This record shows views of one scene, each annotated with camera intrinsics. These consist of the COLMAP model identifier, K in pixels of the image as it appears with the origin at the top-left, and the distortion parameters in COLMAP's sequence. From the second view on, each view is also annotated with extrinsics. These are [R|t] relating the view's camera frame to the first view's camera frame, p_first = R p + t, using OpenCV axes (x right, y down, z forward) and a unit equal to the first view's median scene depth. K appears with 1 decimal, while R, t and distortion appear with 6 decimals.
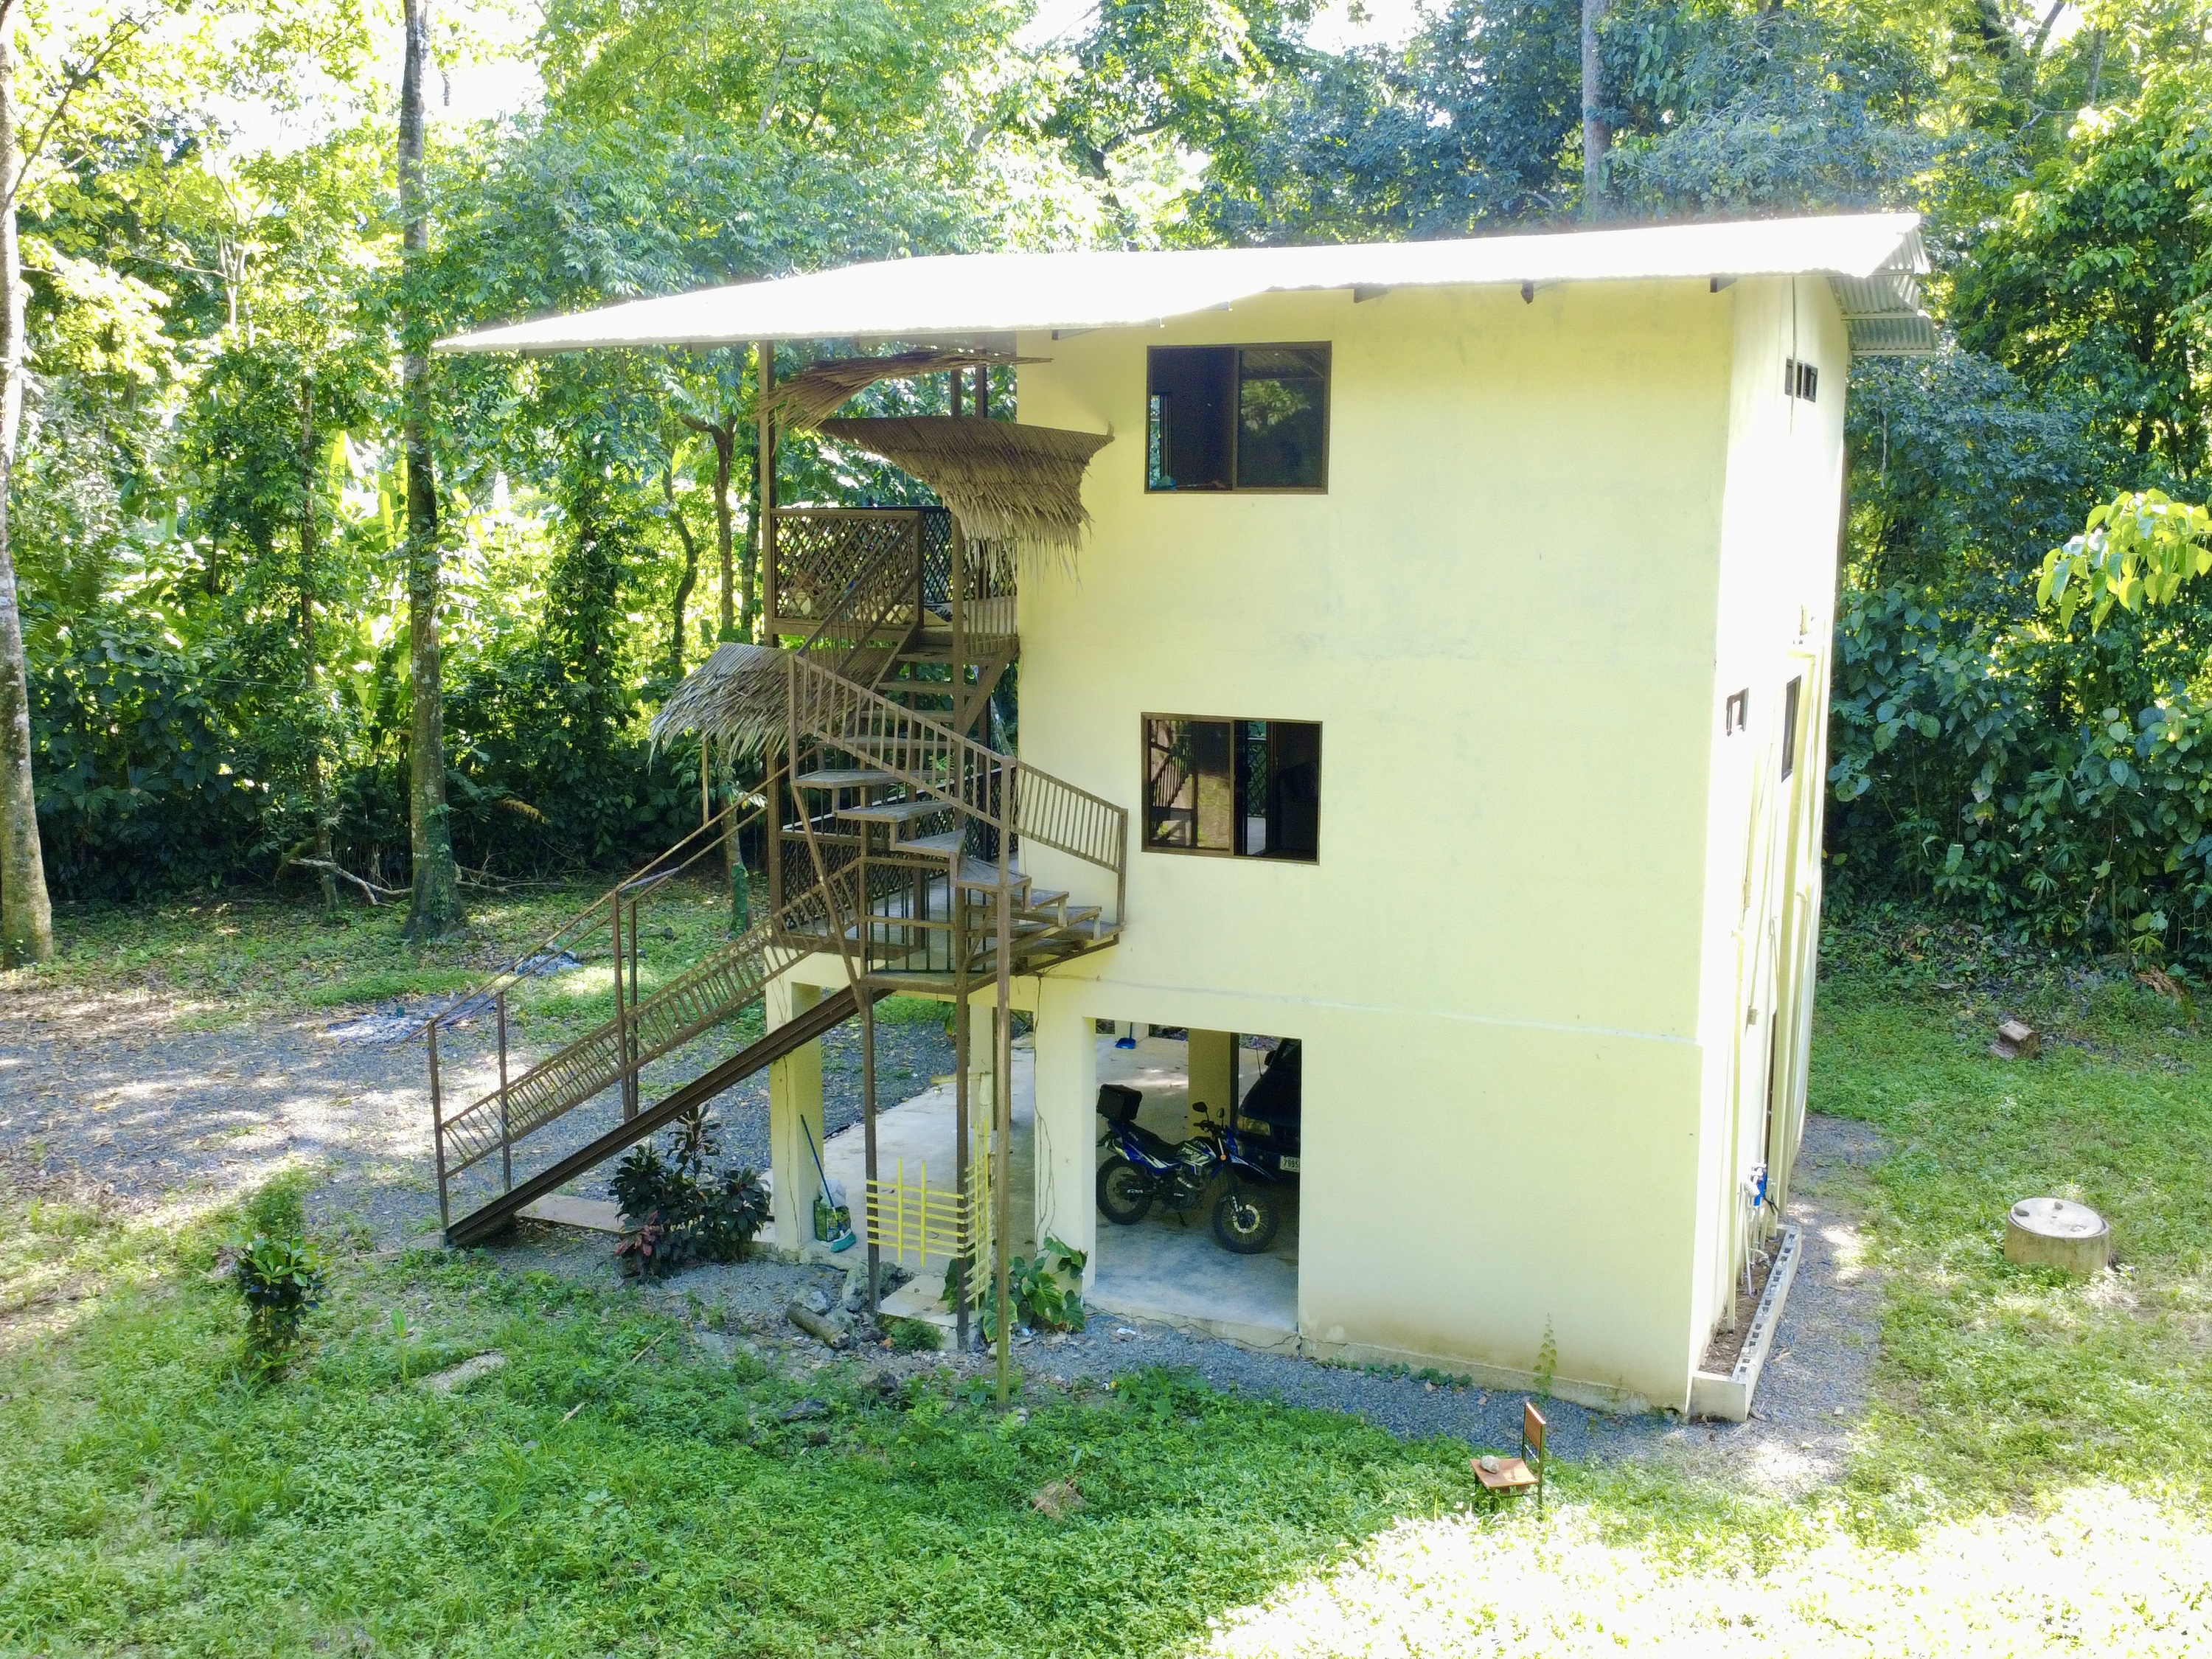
lens RADIAL K [[2143.3, 0, 1106.0], [0, 2143.3, 829.5], [0, 0, 1]] dist [-0.003867, 0.016980]
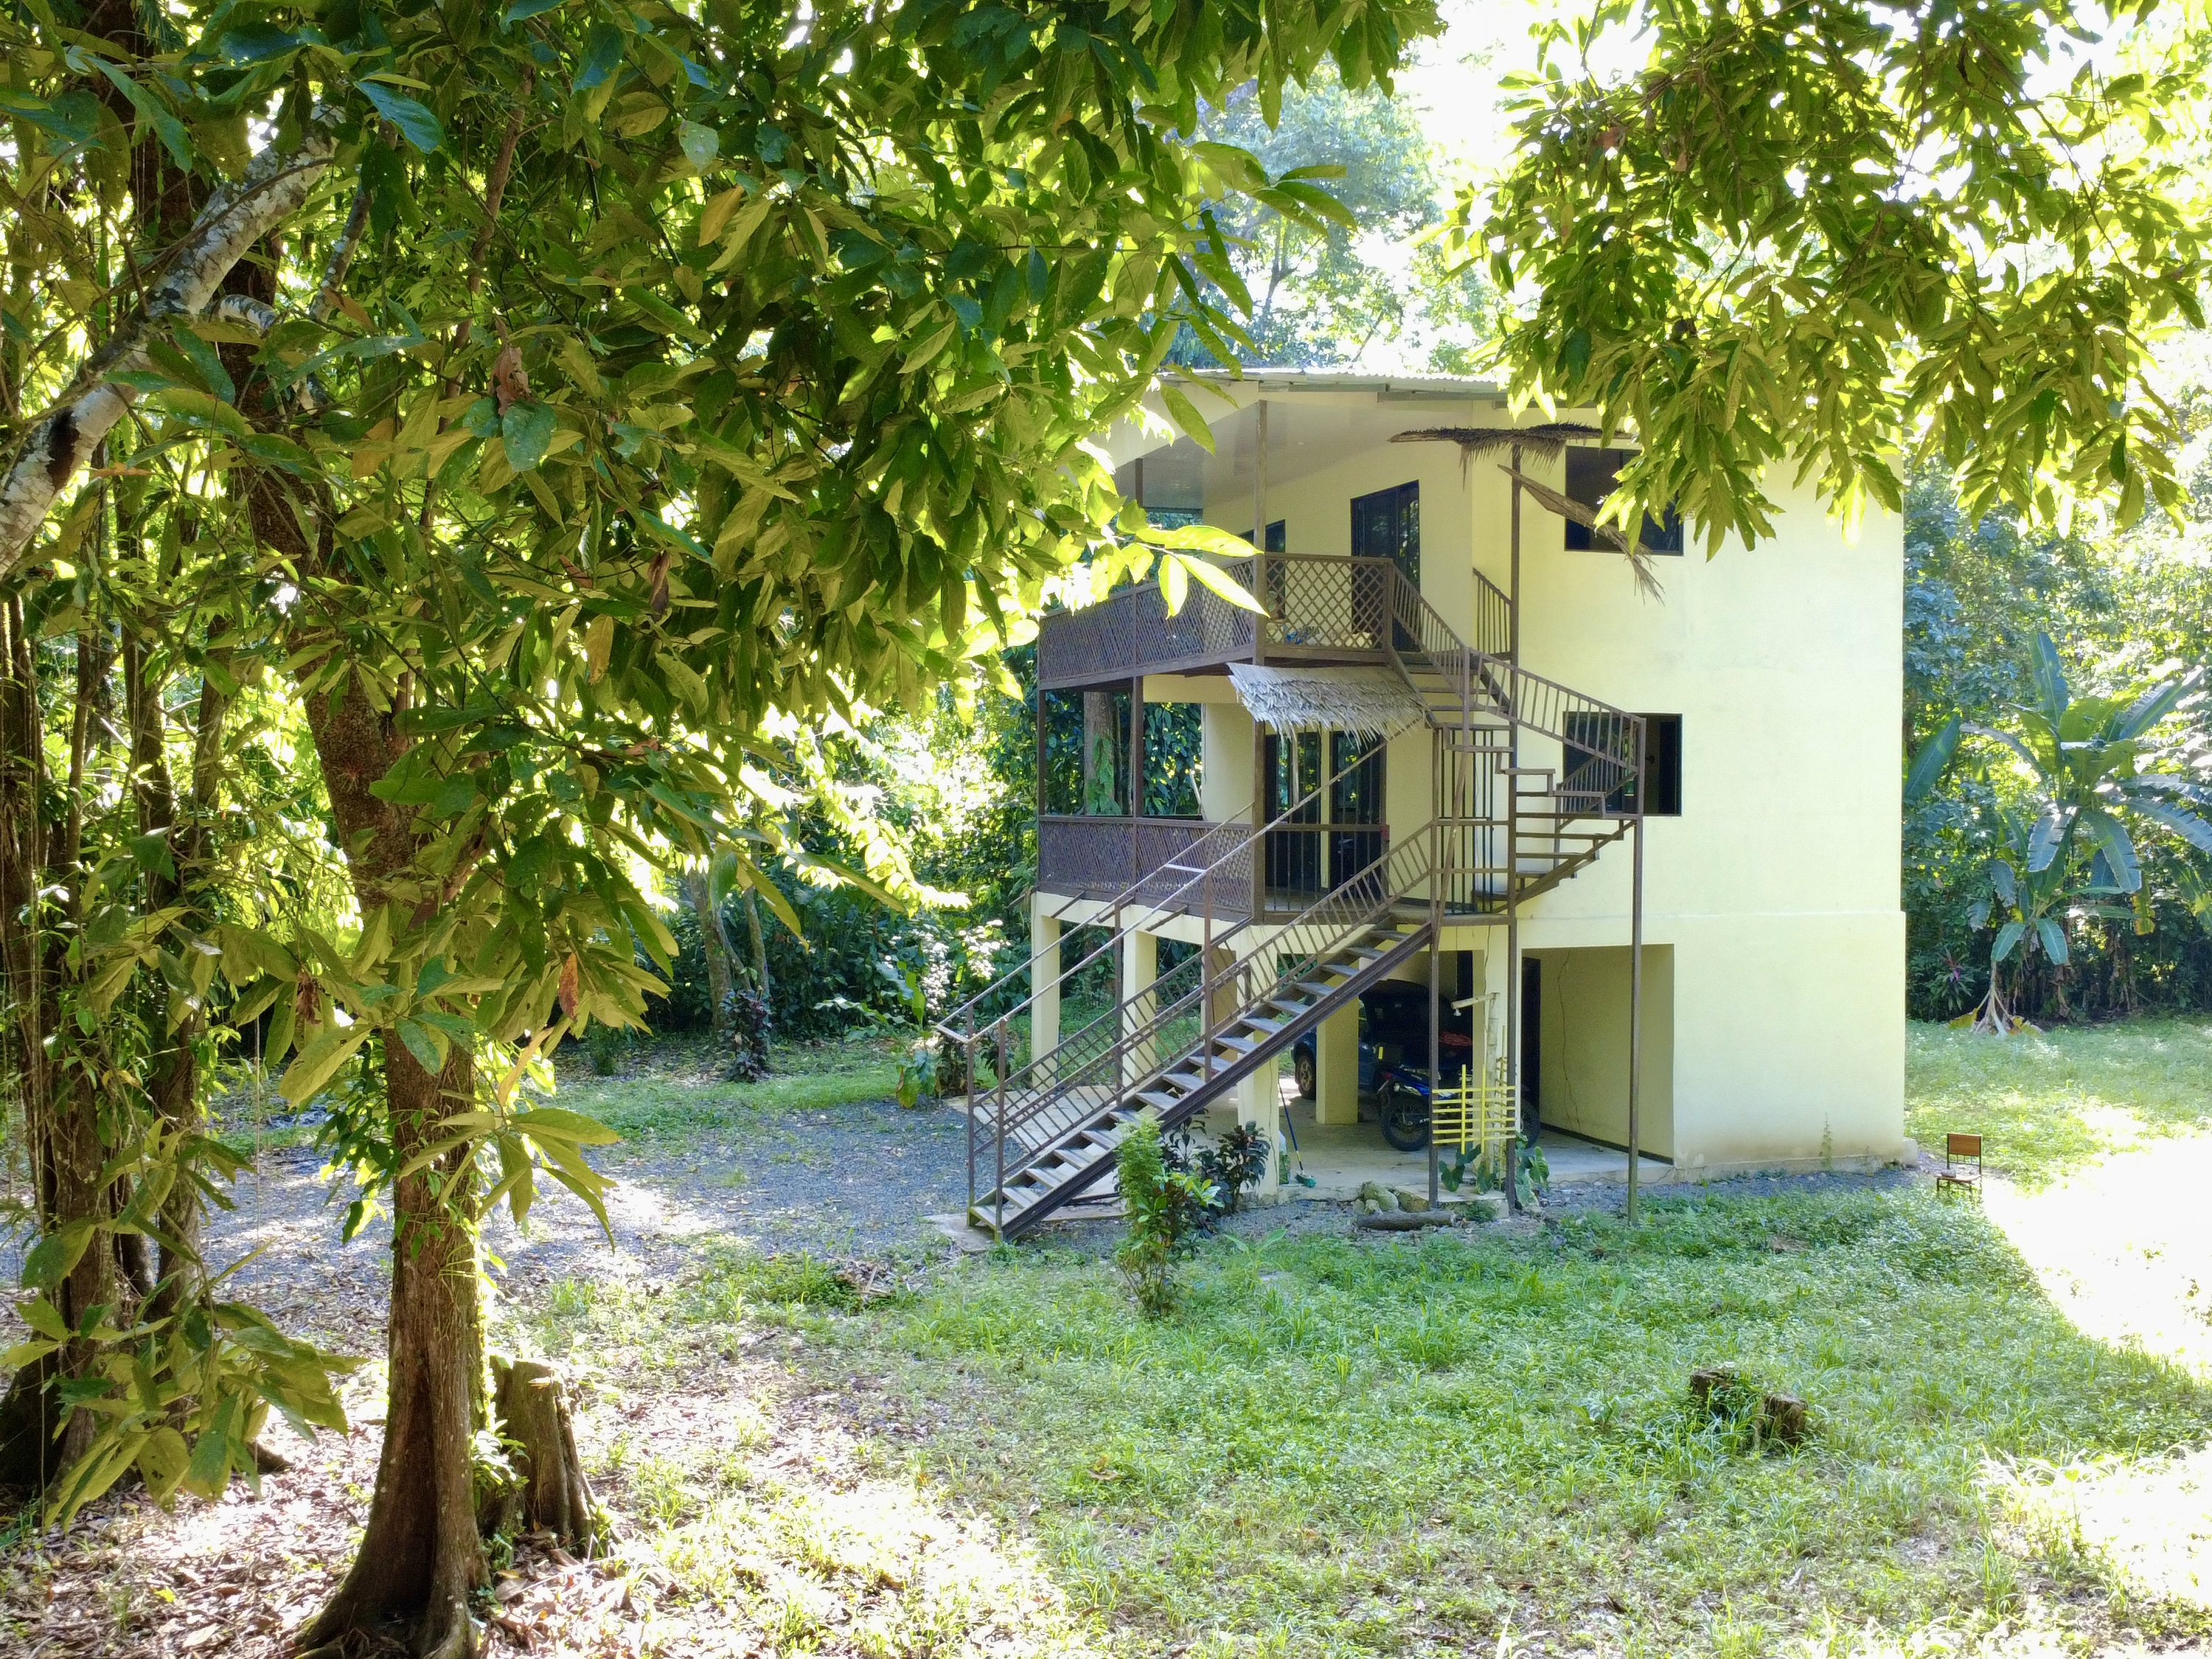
lens RADIAL K [[2143.3, 0, 1106.0], [0, 2143.3, 829.5], [0, 0, 1]] dist [-0.003867, 0.016980]
pose [[0.736137, -0.009454, 0.676767, -1.052463], [0.108845, 0.988542, -0.104584, 0.121725], [-0.668023, 0.150651, 0.728731, 0.209899]]
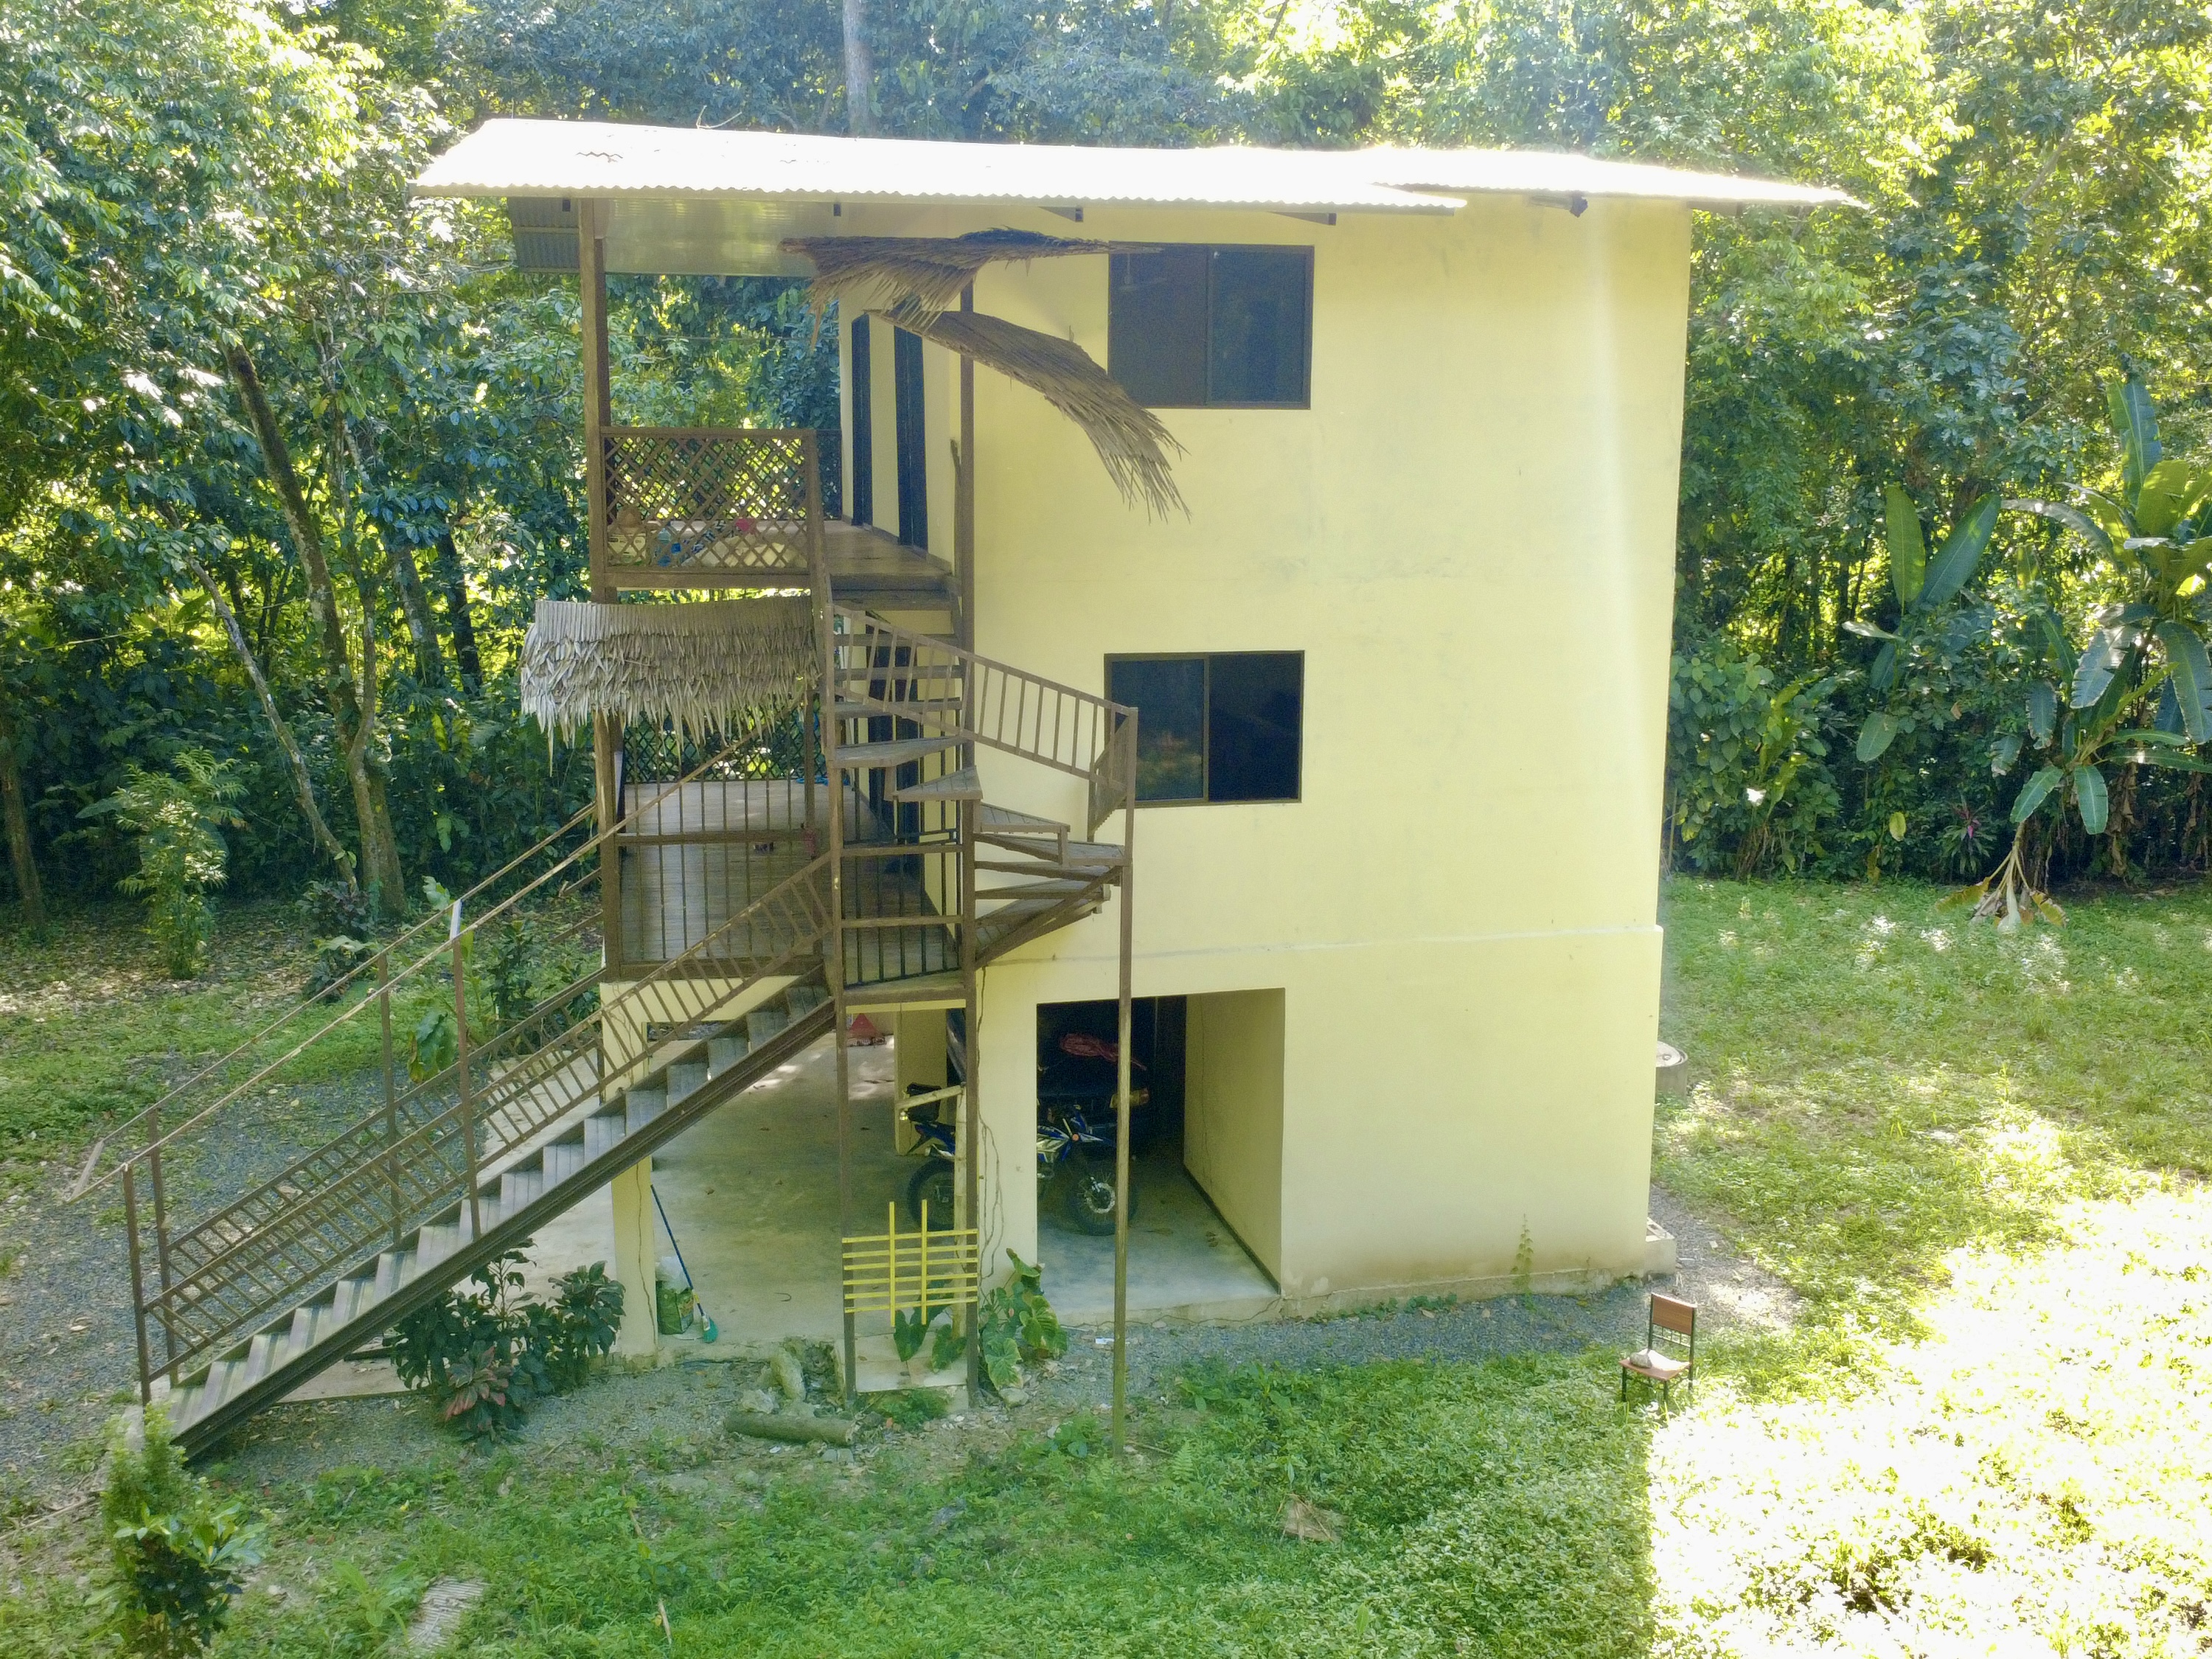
lens RADIAL K [[2141.5, 0, 1105.9], [0, 2141.5, 834.8], [0, 0, 1]] dist [0.001402, 0.006404]
pose [[0.802336, -0.108685, 0.586894, -0.490649], [0.094984, 0.994001, 0.054224, -0.026707], [-0.589266, 0.012239, 0.807846, 0.263490]]
